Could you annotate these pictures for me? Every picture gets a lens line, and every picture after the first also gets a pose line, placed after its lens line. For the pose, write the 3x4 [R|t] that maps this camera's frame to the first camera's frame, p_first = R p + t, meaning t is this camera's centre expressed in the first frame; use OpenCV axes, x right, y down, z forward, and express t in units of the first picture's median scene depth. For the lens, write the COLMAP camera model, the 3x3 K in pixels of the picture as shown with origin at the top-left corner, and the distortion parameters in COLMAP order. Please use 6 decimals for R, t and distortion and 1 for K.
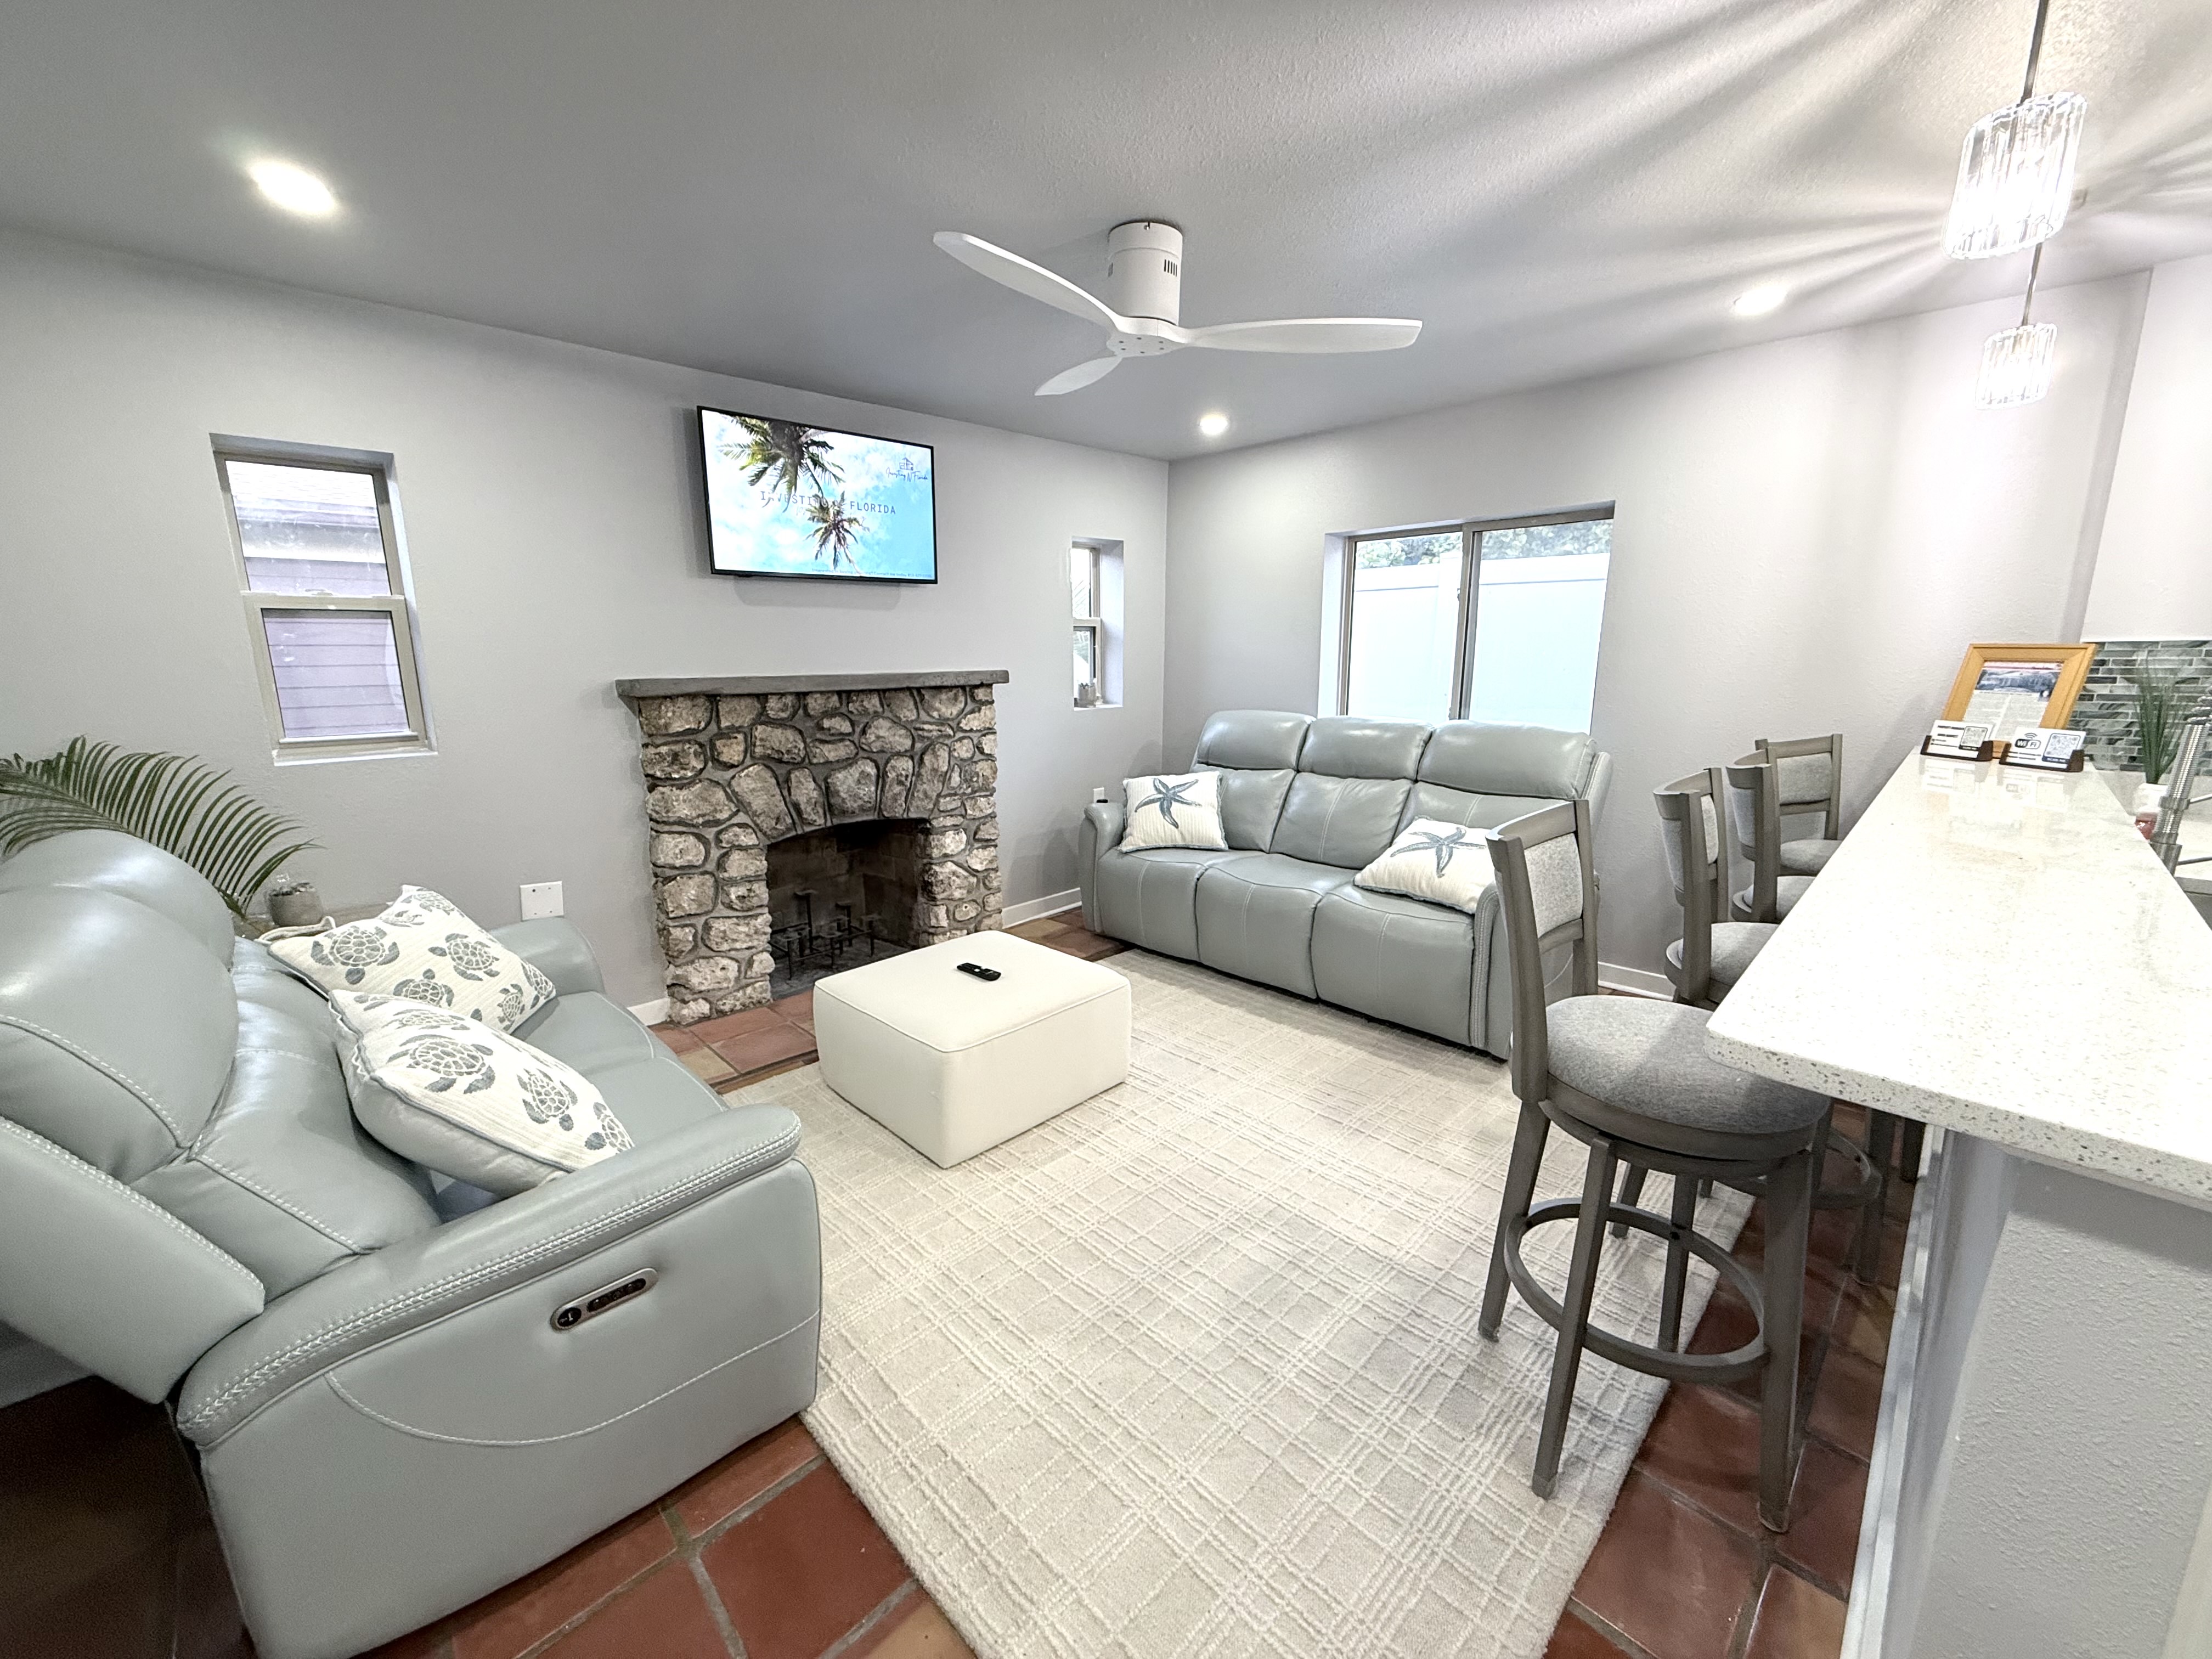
lens RADIAL K [[877.6, 0, 1099.9], [0, 877.6, 829.2], [0, 0, 1]] dist [-0.002160, 0.000091]
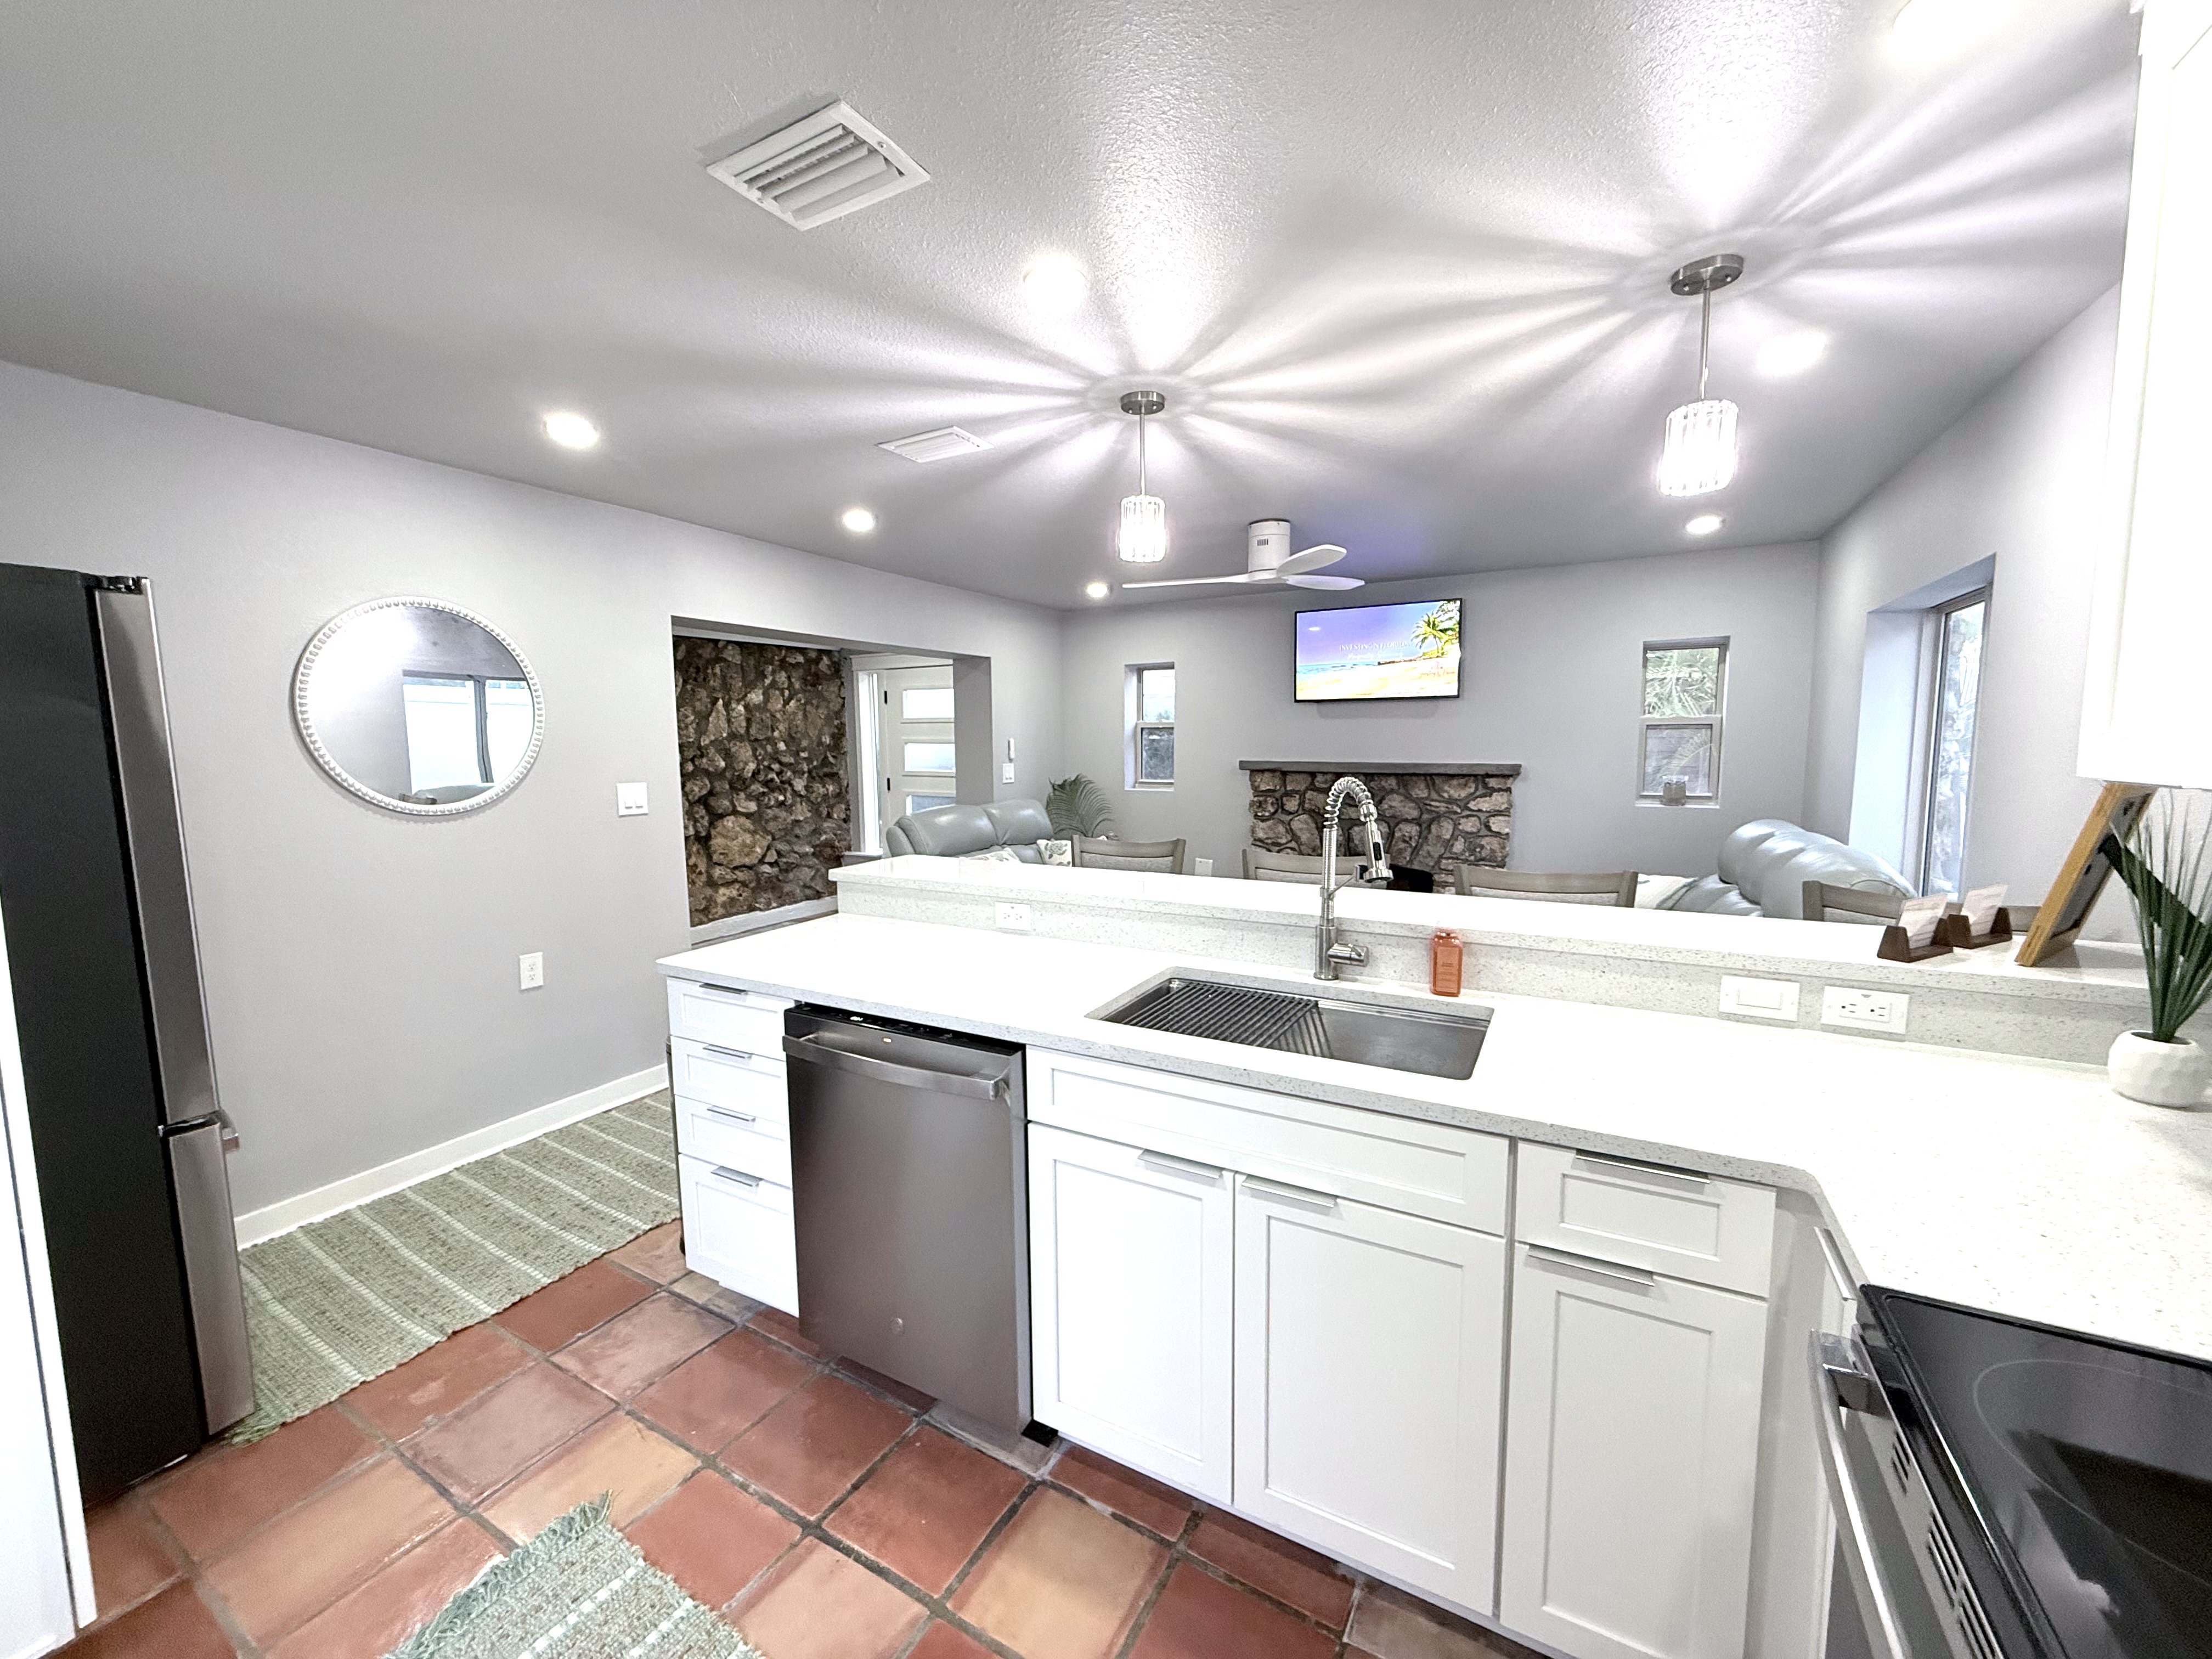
lens RADIAL K [[877.6, 0, 1099.9], [0, 877.6, 829.2], [0, 0, 1]] dist [-0.002160, 0.000091]
pose [[0.278554, 0.104200, -0.954751, 0.949251], [-0.193114, 0.979871, 0.050600, -0.048209], [0.940805, 0.170281, 0.293070, 0.137894]]
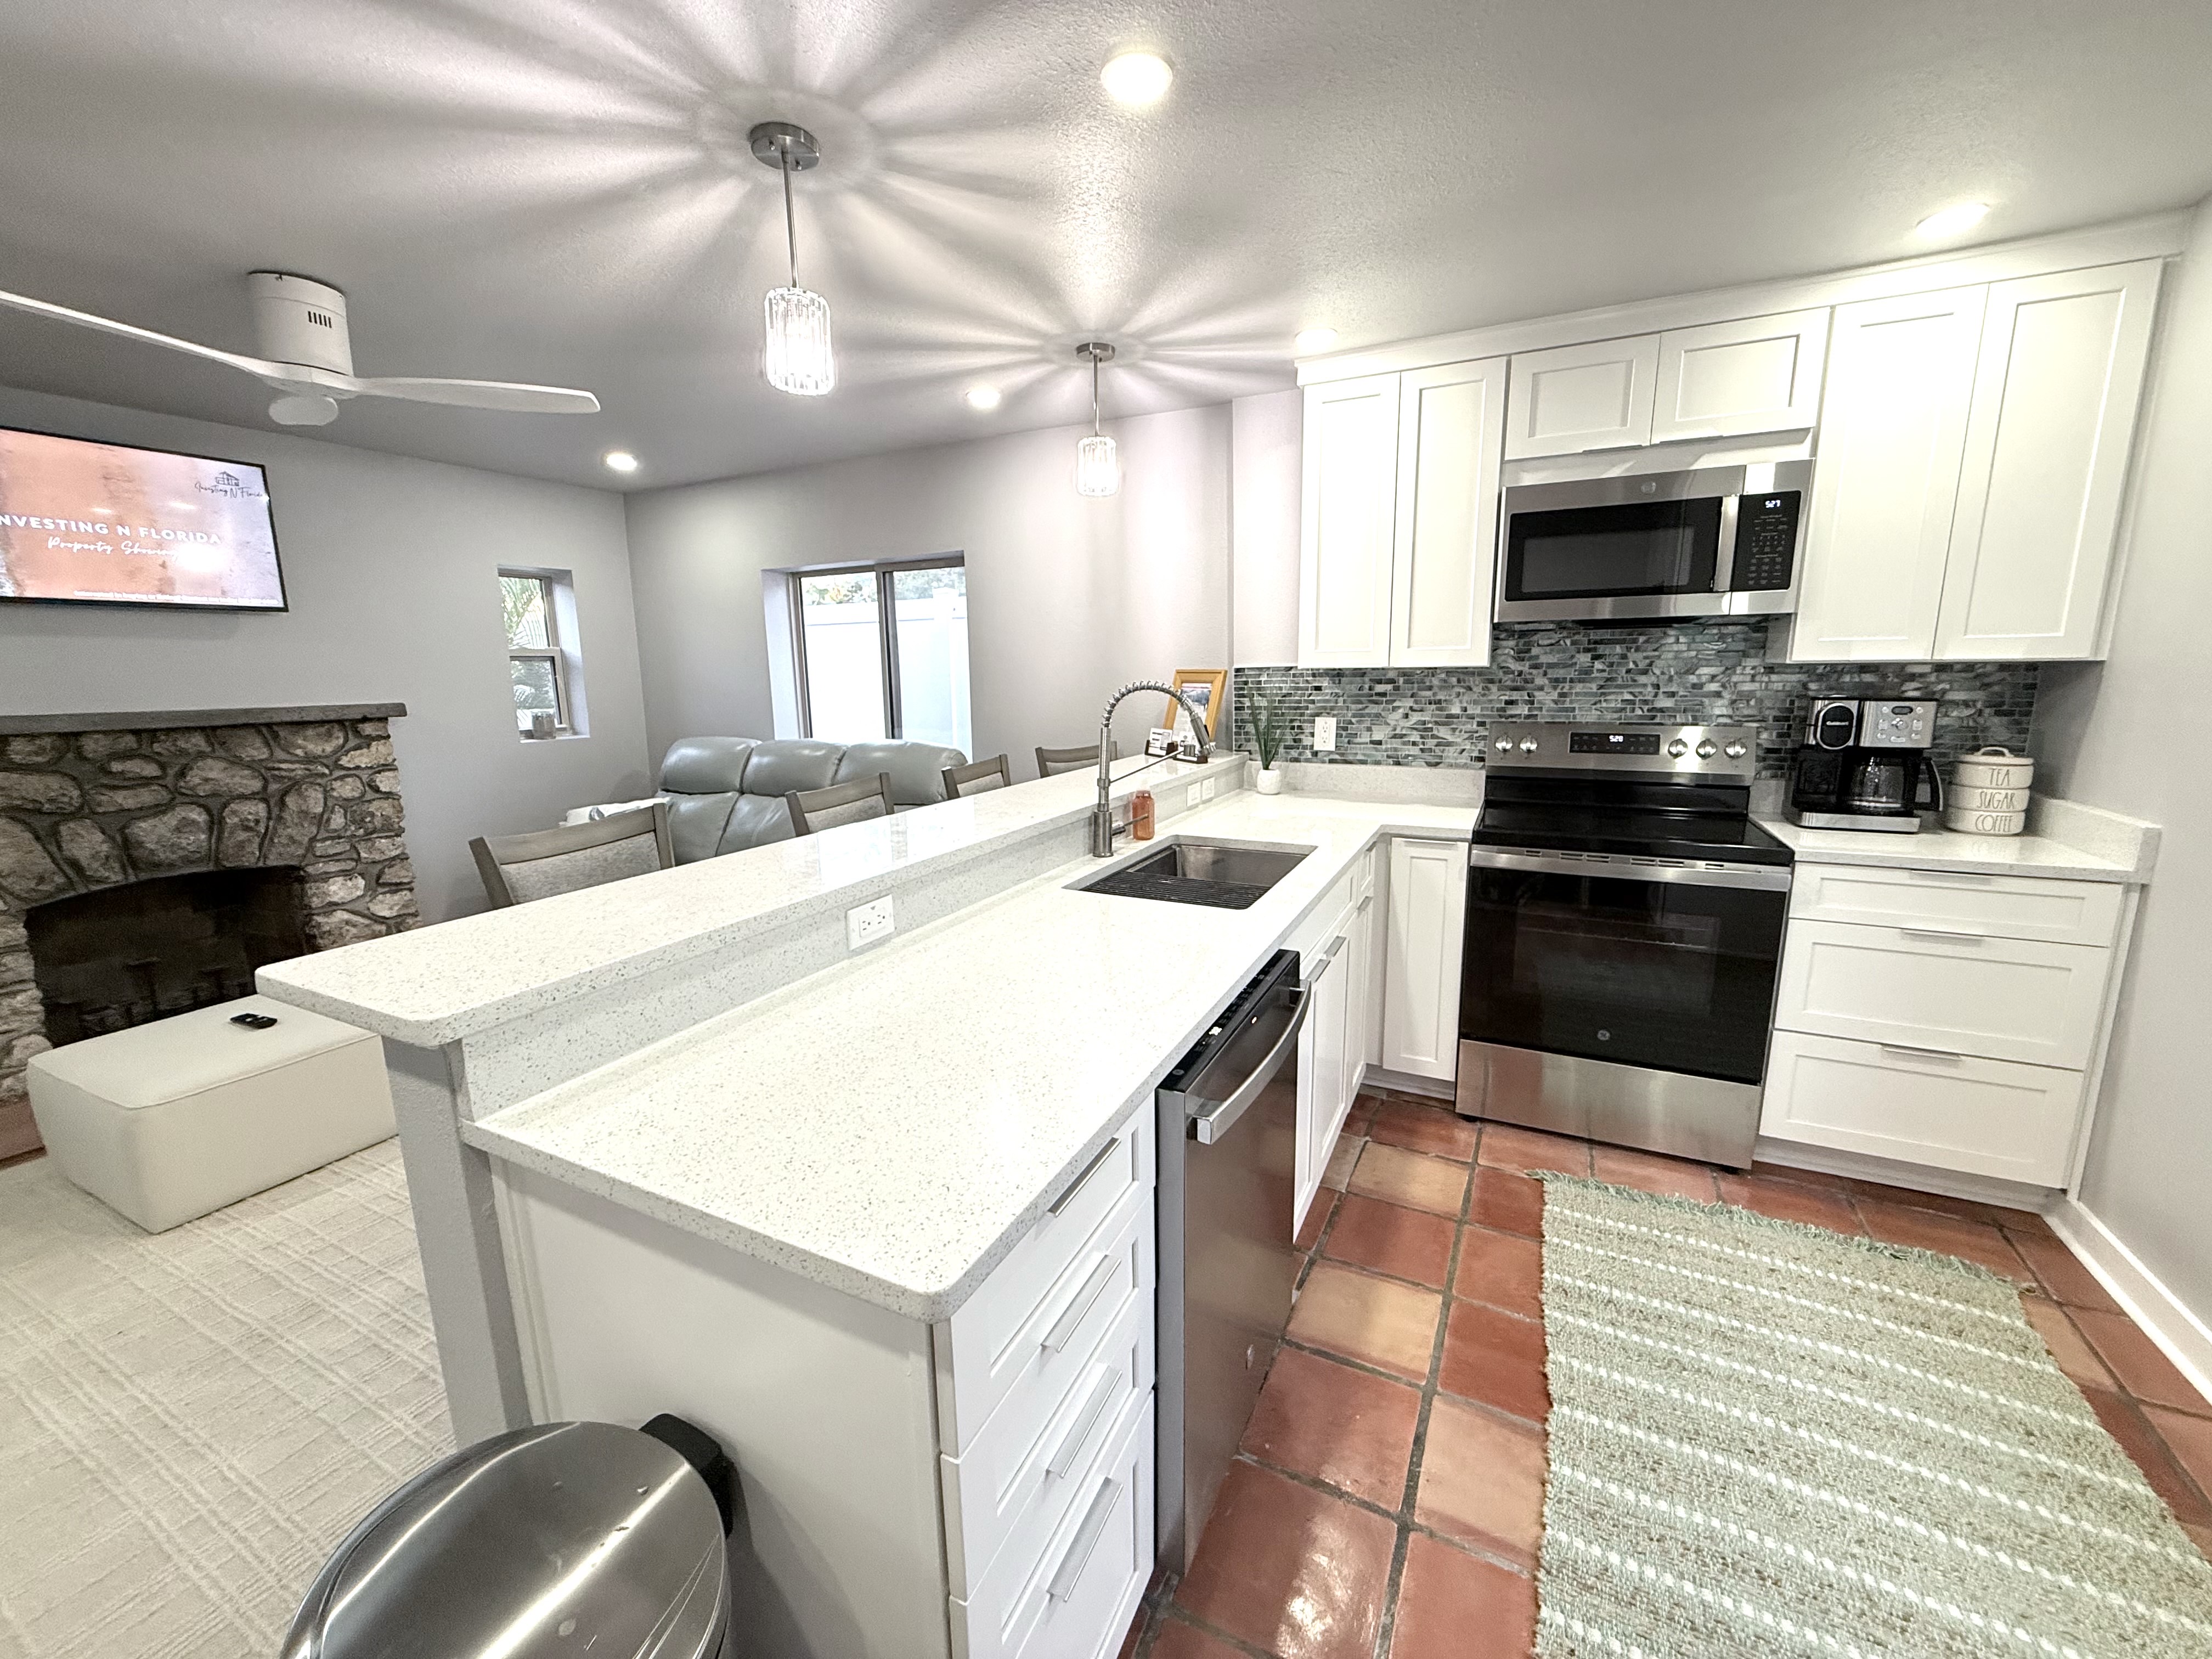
lens RADIAL K [[877.6, 0, 1099.9], [0, 877.6, 829.2], [0, 0, 1]] dist [-0.002160, 0.000091]
pose [[0.944937, -0.064823, 0.320767, 0.314016], [0.074131, 0.997106, -0.016877, 0.028548], [-0.318745, 0.039726, 0.947008, -0.140891]]
